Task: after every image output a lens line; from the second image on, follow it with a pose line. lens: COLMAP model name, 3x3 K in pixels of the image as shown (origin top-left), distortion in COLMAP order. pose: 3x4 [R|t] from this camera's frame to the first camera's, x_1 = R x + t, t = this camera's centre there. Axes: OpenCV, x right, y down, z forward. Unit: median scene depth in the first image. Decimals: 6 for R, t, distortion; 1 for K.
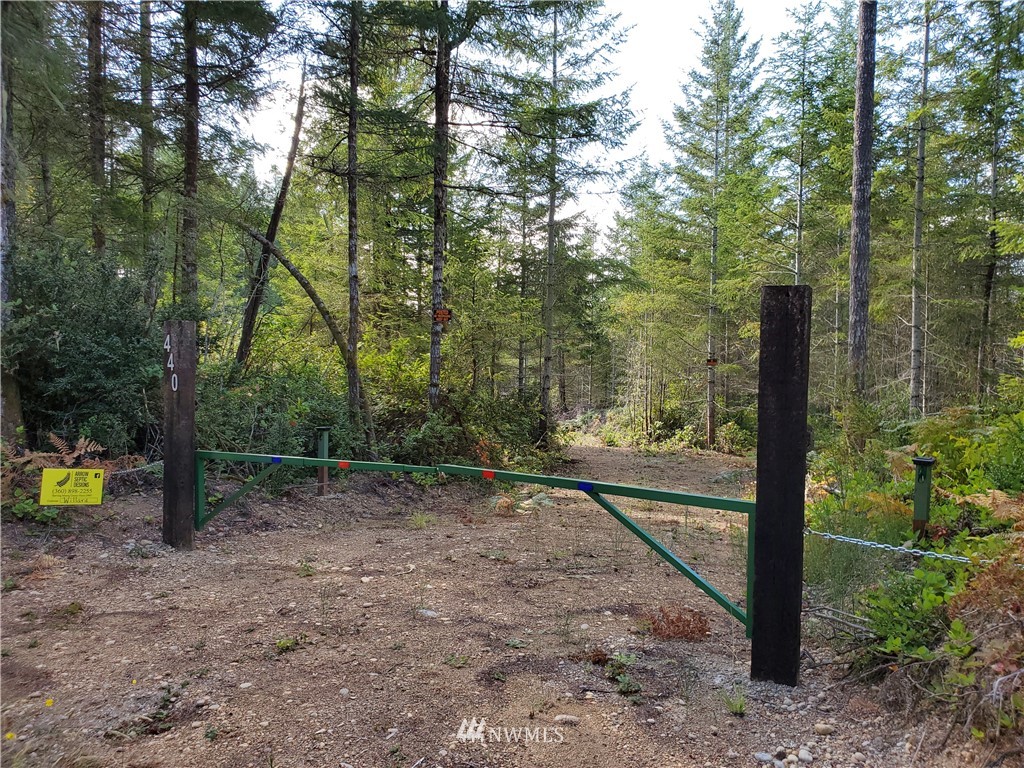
lens RADIAL K [[788.3, 0, 508.9], [0, 788.3, 386.9], [0, 0, 1]] dist [0.004072, 0.021092]
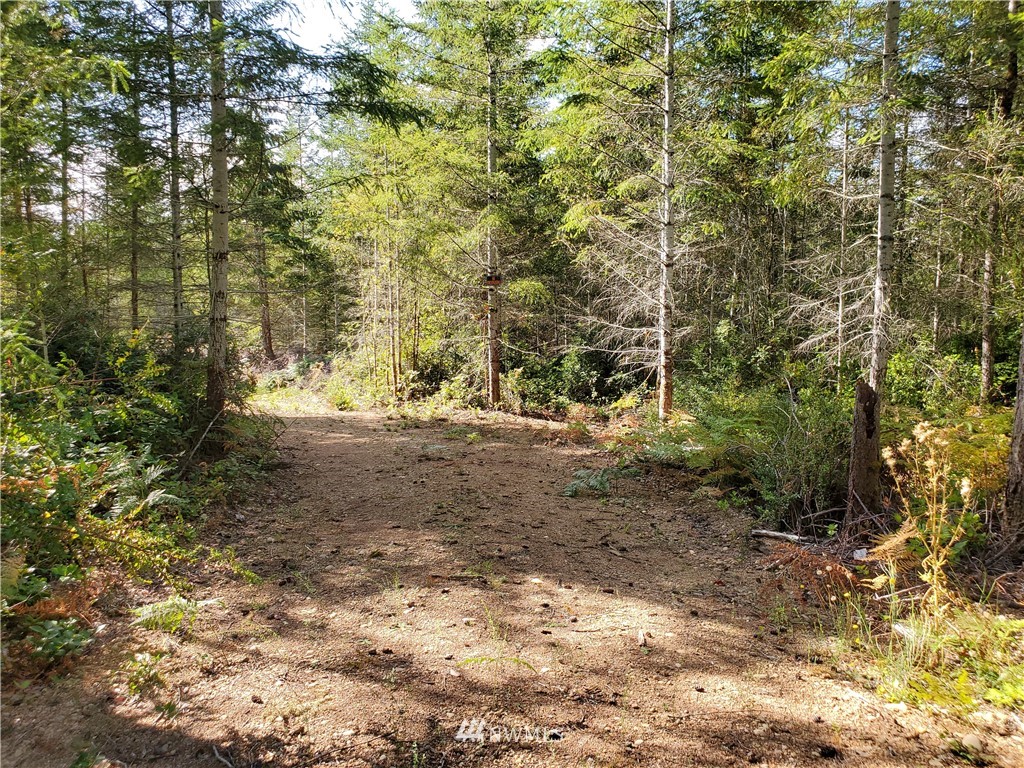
lens RADIAL K [[788.3, 0, 508.9], [0, 788.3, 386.9], [0, 0, 1]] dist [0.004072, 0.021092]
pose [[0.934781, -0.047436, 0.352043, 0.025840], [0.021478, 0.996778, 0.077279, 0.006706], [-0.354574, -0.064678, 0.932788, 0.325565]]
